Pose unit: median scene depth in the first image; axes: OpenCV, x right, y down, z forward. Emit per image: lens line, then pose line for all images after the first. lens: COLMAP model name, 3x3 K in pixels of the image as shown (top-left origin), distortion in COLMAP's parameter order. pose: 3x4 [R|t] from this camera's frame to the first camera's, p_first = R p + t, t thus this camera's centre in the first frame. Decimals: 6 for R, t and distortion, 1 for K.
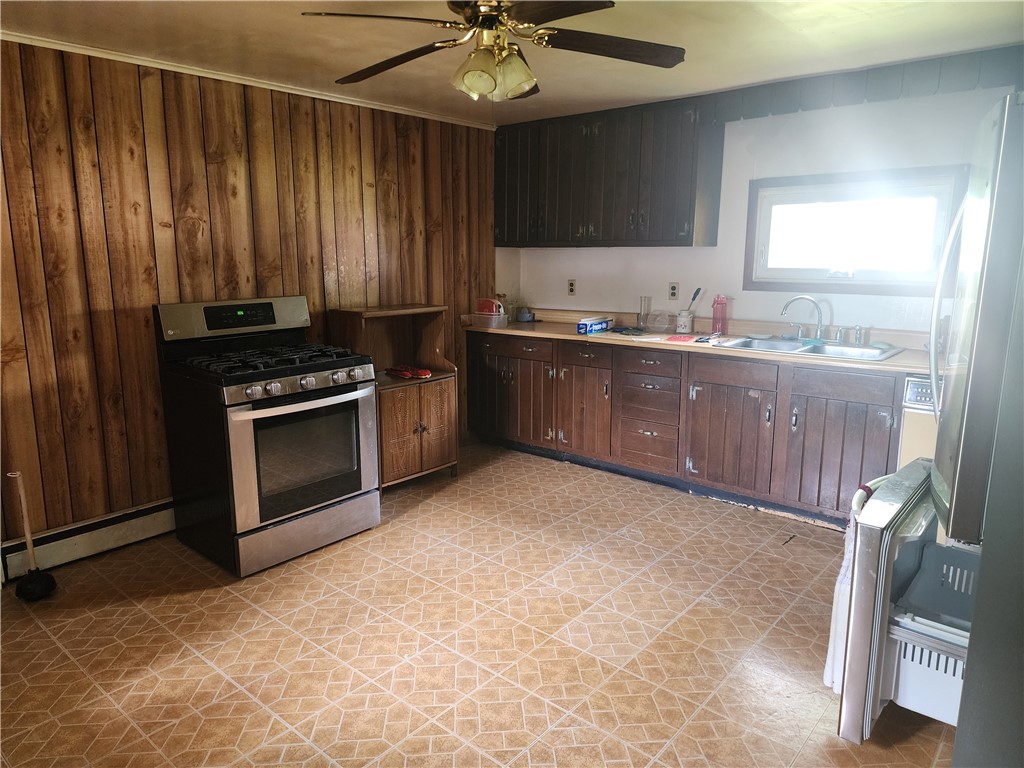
lens RADIAL K [[685.6, 0, 510.6], [0, 685.6, 377.3], [0, 0, 1]] dist [0.049485, -0.013030]
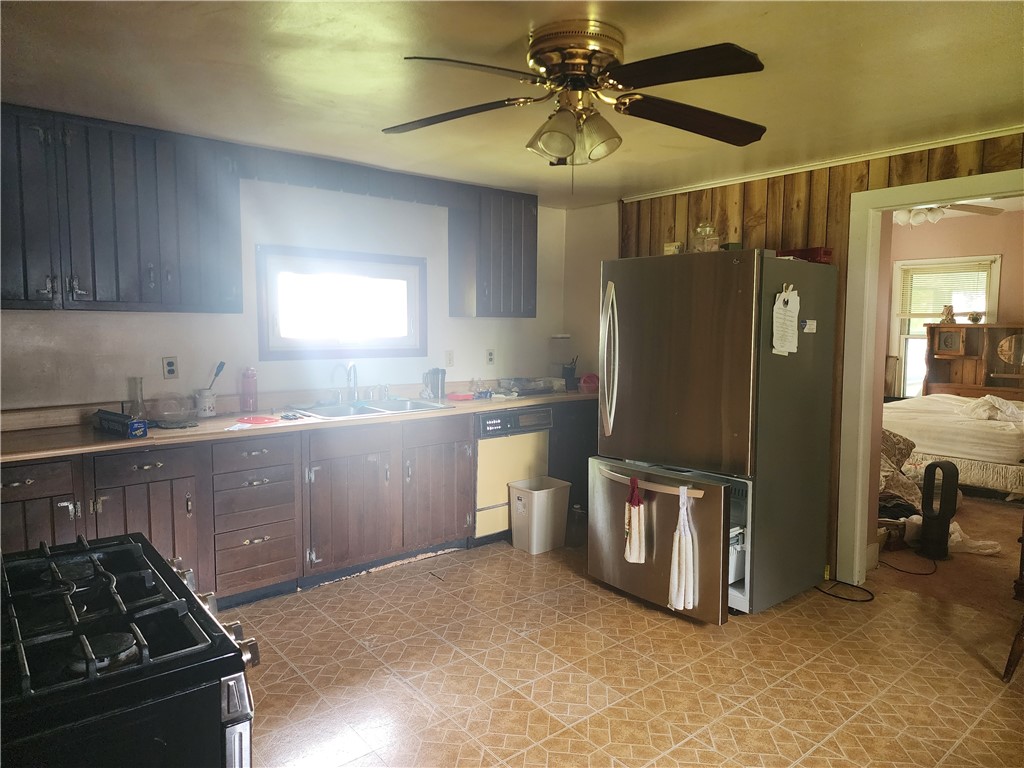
lens RADIAL K [[685.6, 0, 520.2], [0, 685.6, 381.3], [0, 0, 1]] dist [0.049485, -0.013030]
pose [[0.154557, -0.089198, 0.983949, -0.606500], [0.169891, 0.983481, 0.062469, -0.114645], [-0.973267, 0.157509, 0.167158, 0.601574]]
